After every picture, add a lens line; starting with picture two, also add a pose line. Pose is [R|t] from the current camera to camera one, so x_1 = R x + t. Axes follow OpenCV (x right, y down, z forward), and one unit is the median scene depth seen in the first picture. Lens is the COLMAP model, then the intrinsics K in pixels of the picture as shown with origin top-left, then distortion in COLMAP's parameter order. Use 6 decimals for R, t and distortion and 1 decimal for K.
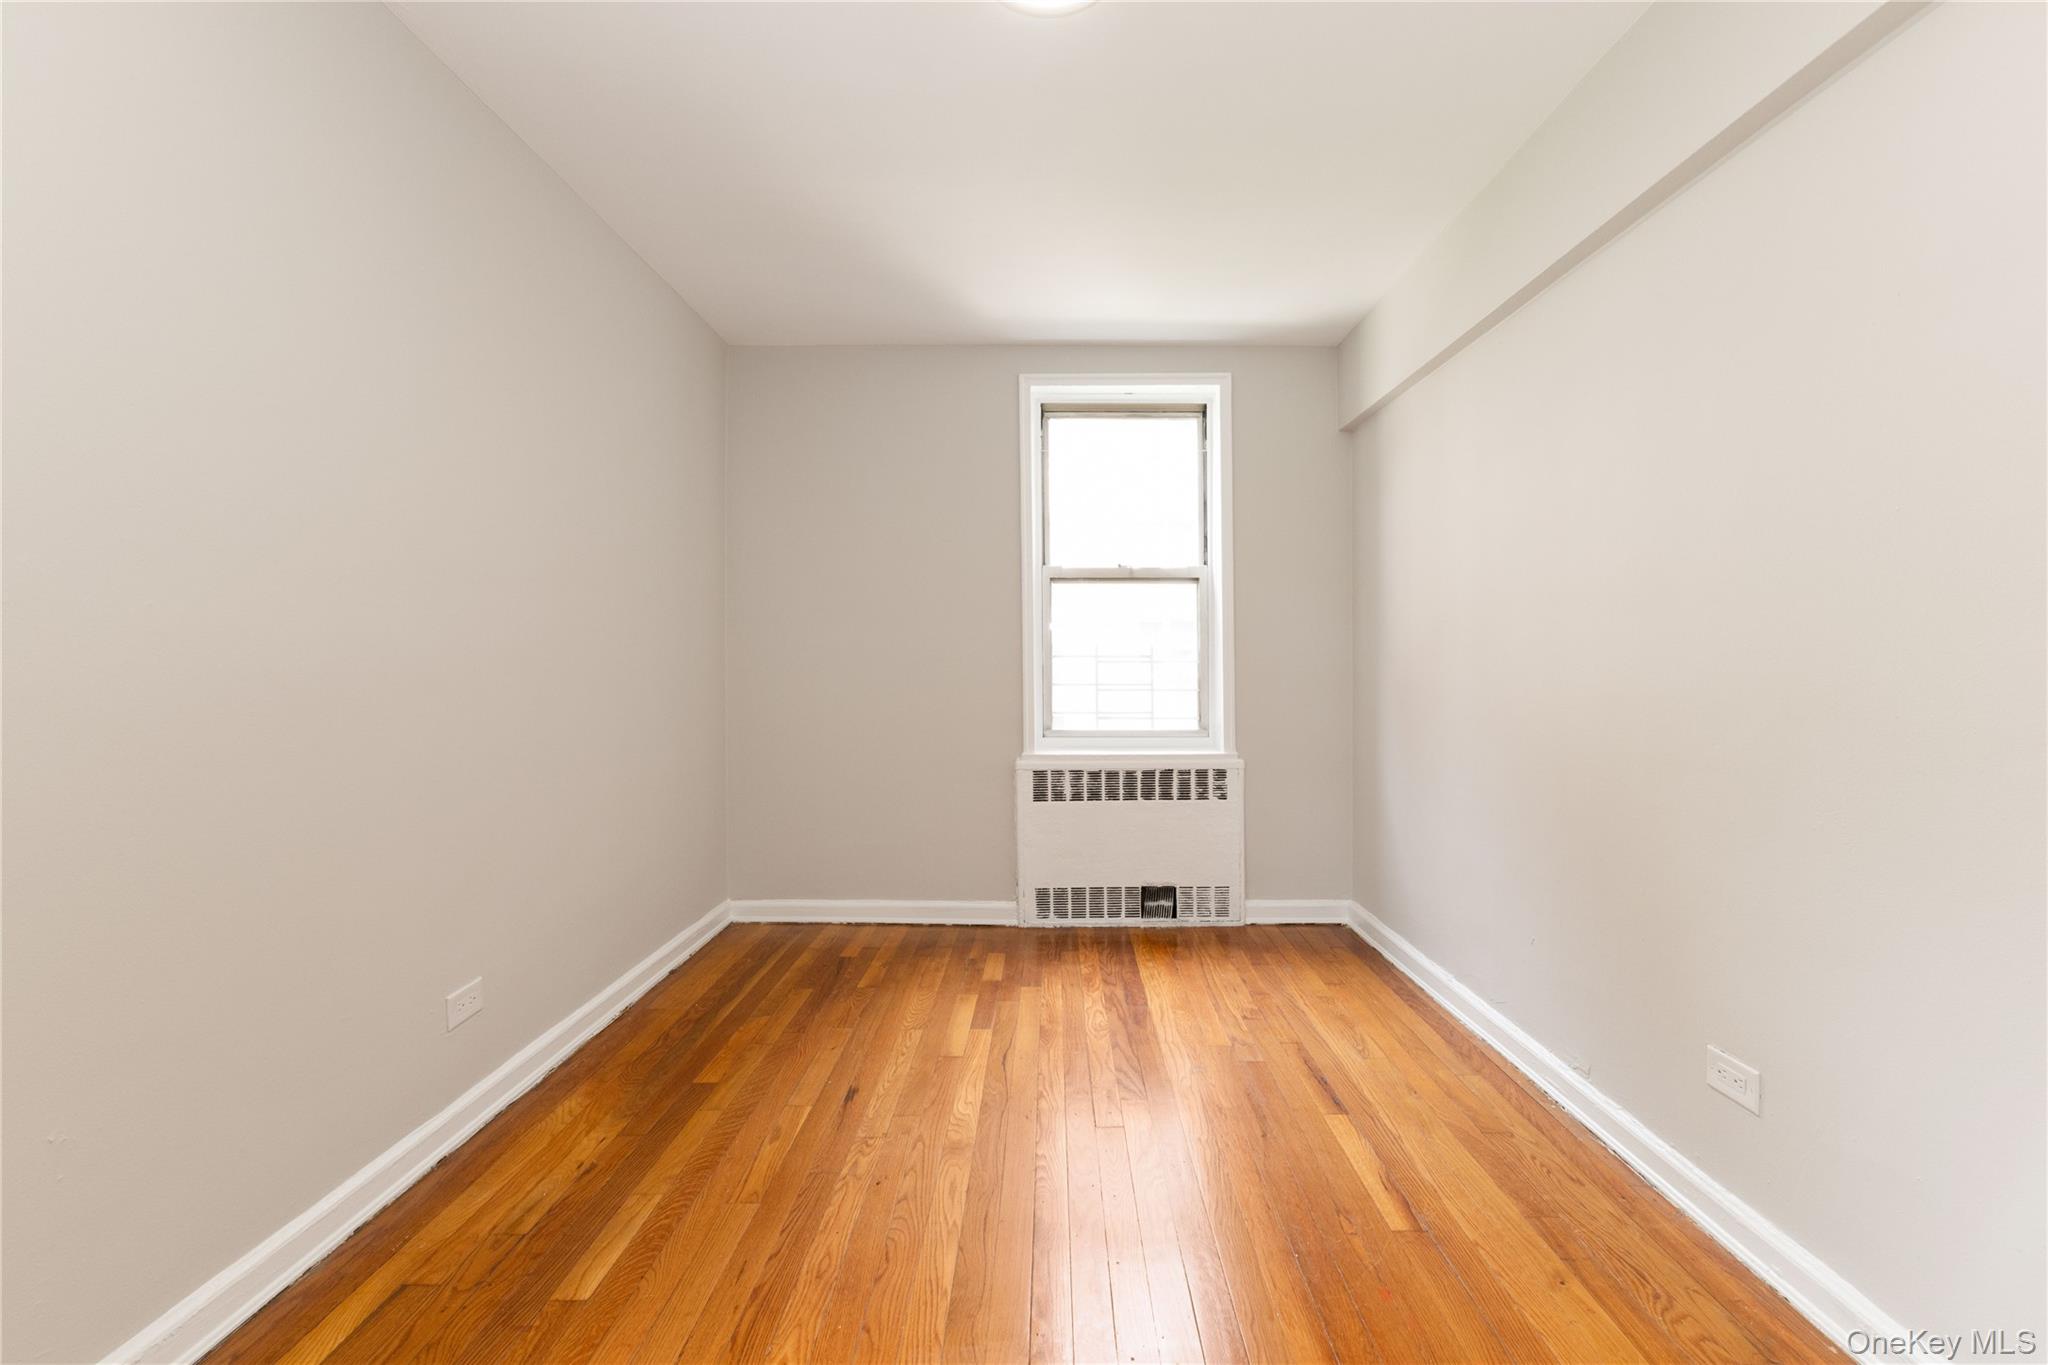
lens RADIAL K [[873.6, 0, 1047.5], [0, 873.6, 681.8], [0, 0, 1]] dist [0.007048, -0.000489]
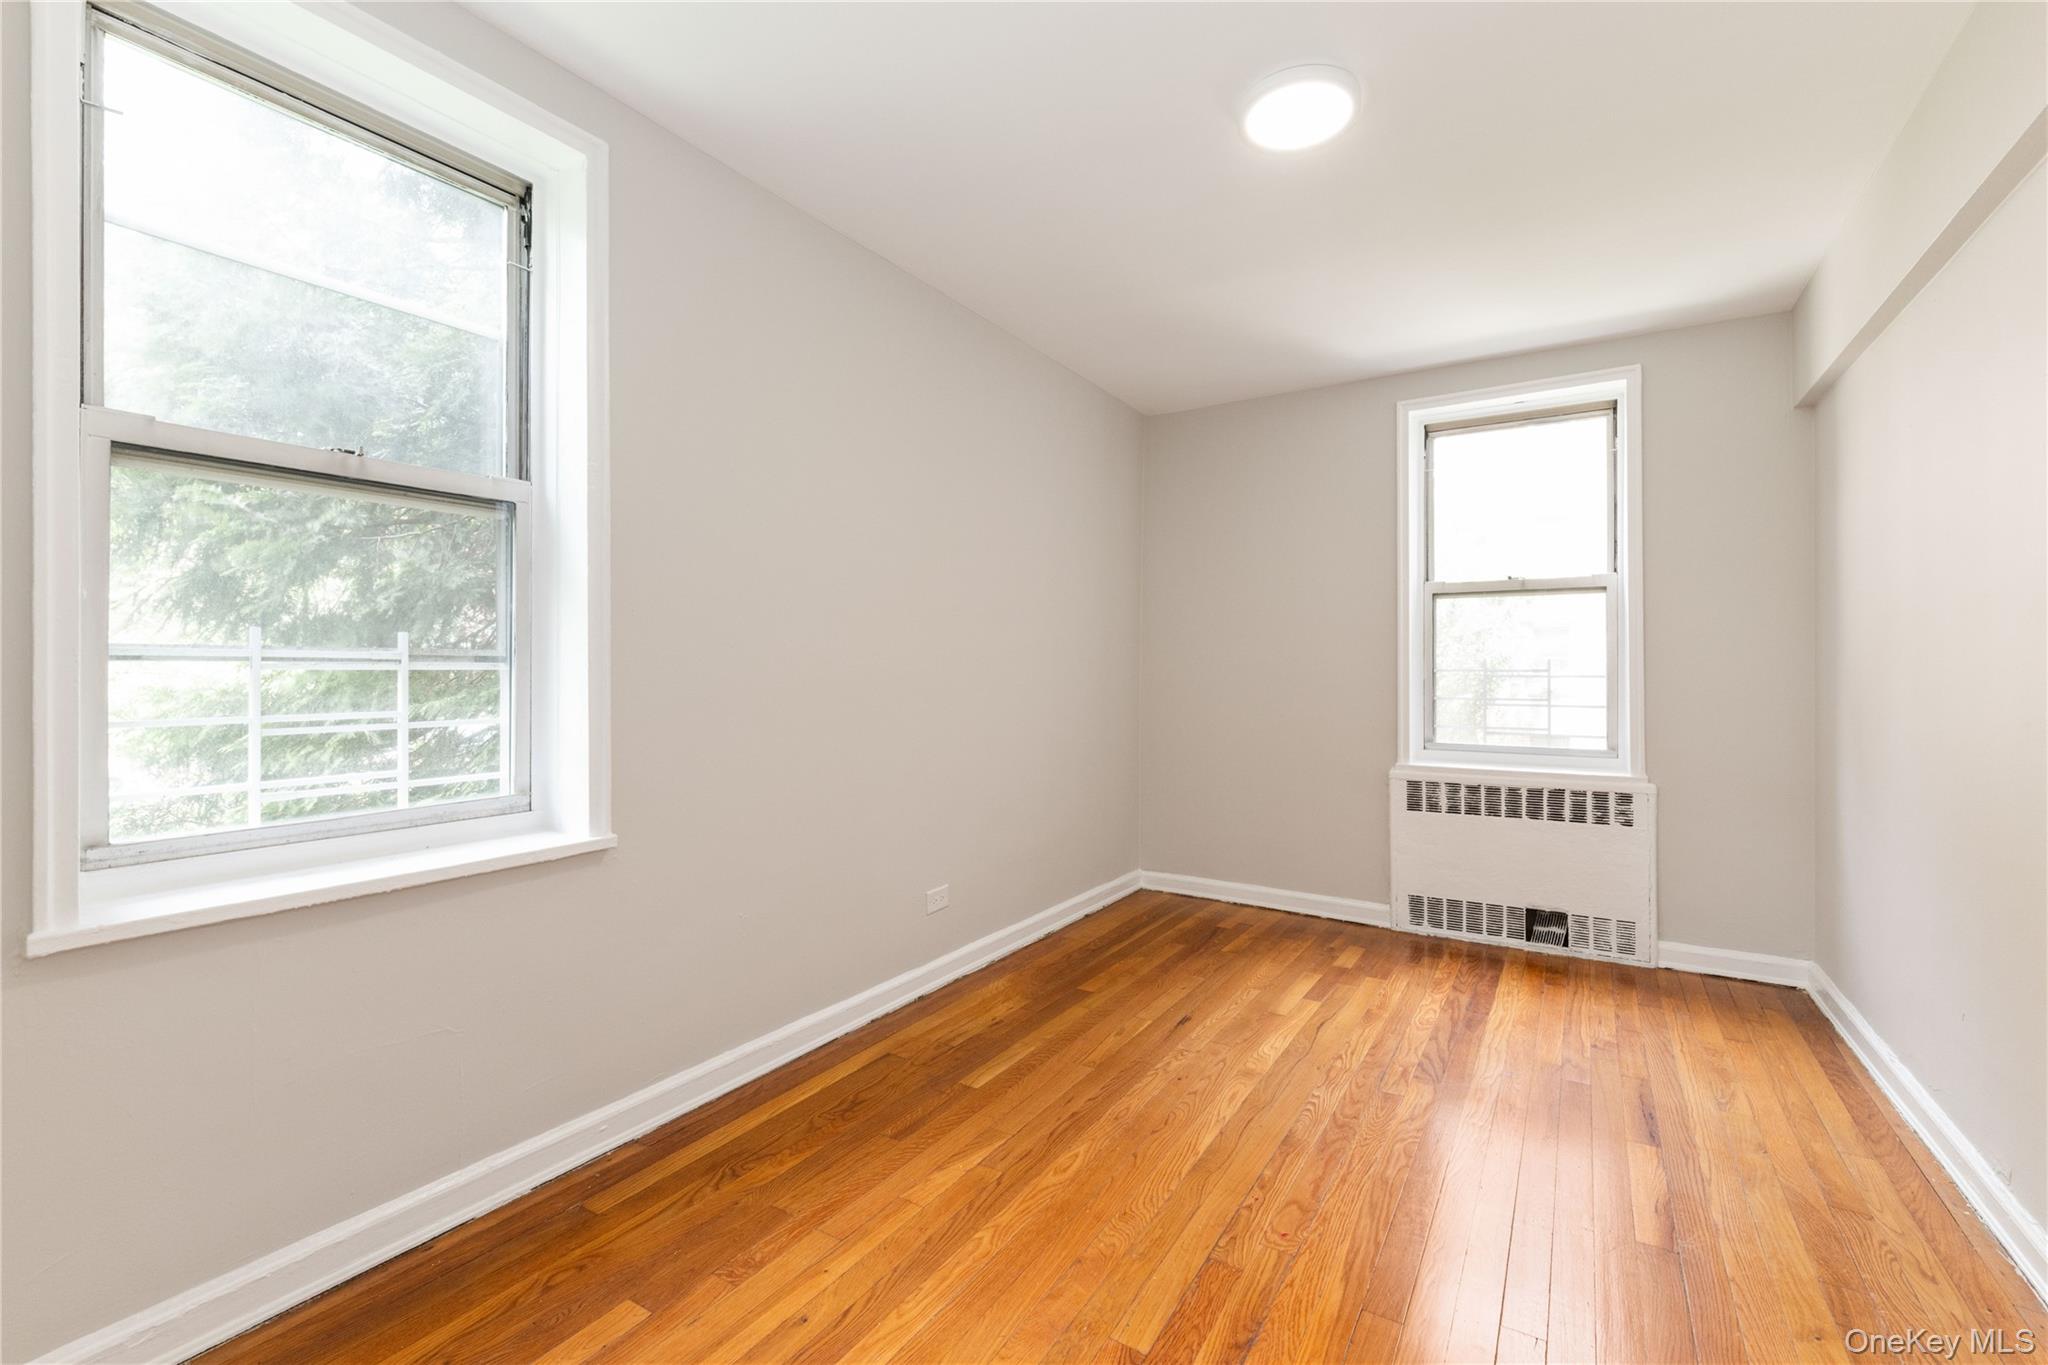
lens RADIAL K [[873.6, 0, 1047.5], [0, 873.6, 681.8], [0, 0, 1]] dist [0.007048, -0.000489]
pose [[0.851701, 0.010083, -0.523931, 0.166122], [-0.017839, 0.999793, -0.009757, 0.002412], [0.523725, 0.017657, 0.851705, -0.111345]]
